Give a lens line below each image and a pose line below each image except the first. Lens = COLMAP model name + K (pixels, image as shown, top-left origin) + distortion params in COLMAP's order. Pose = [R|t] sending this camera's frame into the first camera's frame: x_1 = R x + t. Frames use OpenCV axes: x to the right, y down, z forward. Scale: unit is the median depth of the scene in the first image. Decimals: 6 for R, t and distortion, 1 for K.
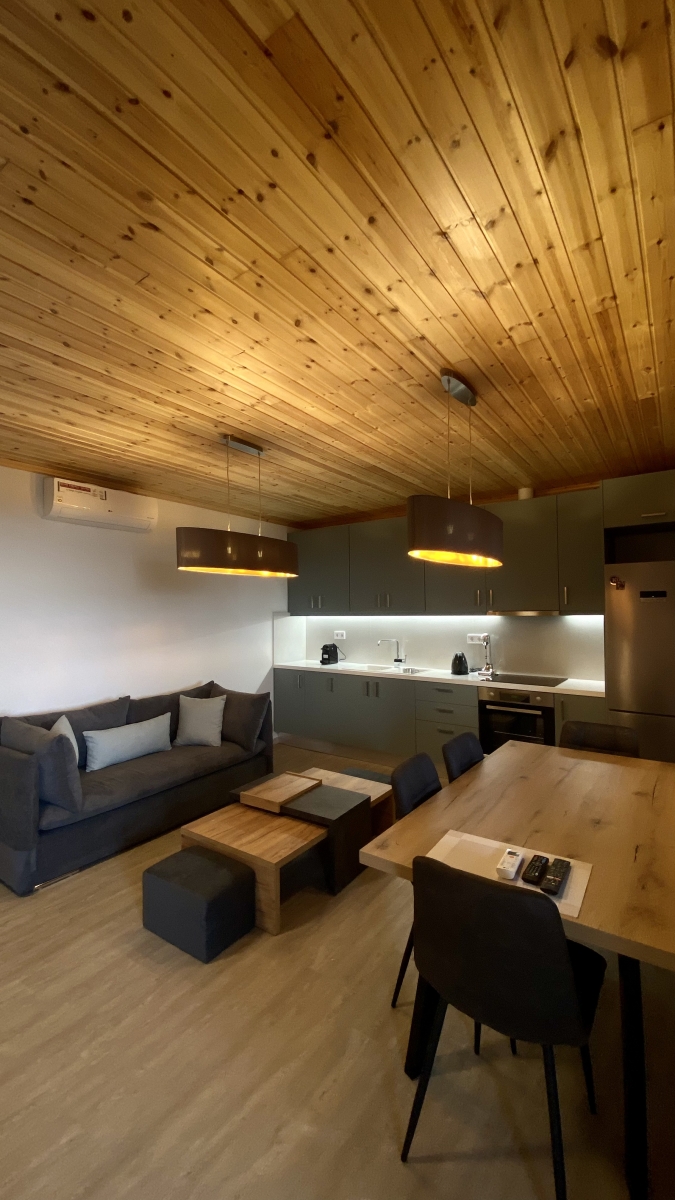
lens RADIAL K [[484.4, 0, 340.3], [0, 484.4, 599.1], [0, 0, 1]] dist [0.027966, -0.025075]
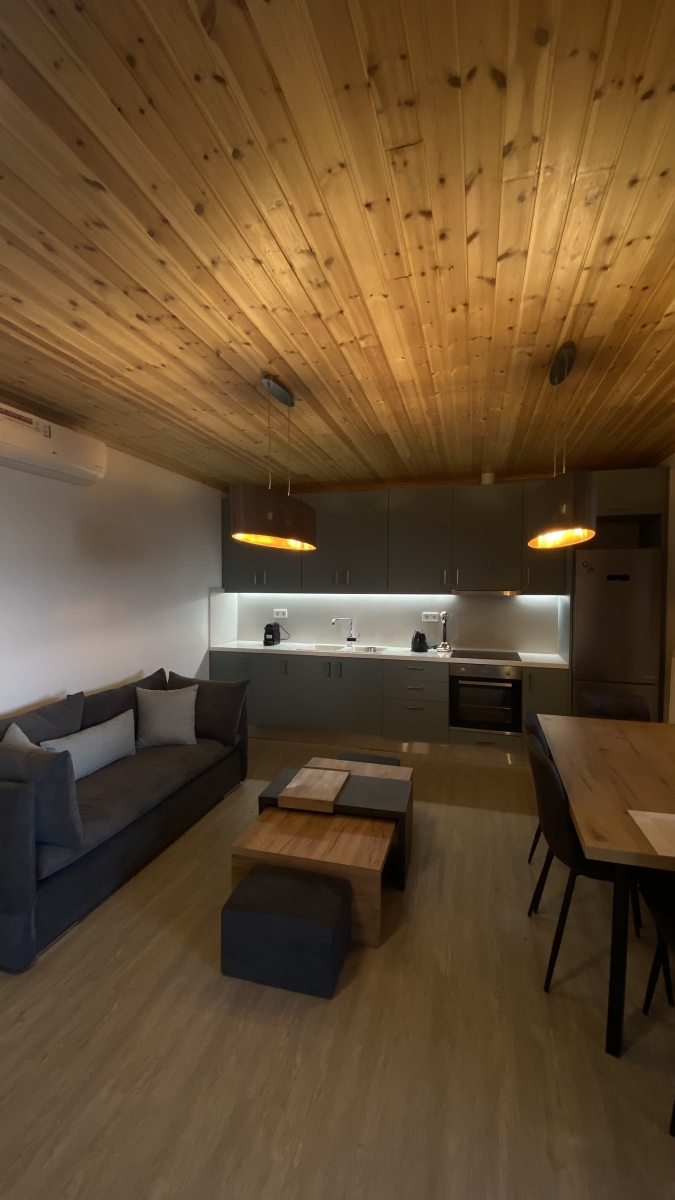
lens RADIAL K [[484.4, 0, 340.3], [0, 484.4, 599.1], [0, 0, 1]] dist [0.027966, -0.025075]
pose [[0.942802, 0.005449, 0.333310, -0.339204], [-0.021671, 0.998753, 0.044970, 0.003426], [-0.332649, -0.049621, 0.941744, 0.136646]]
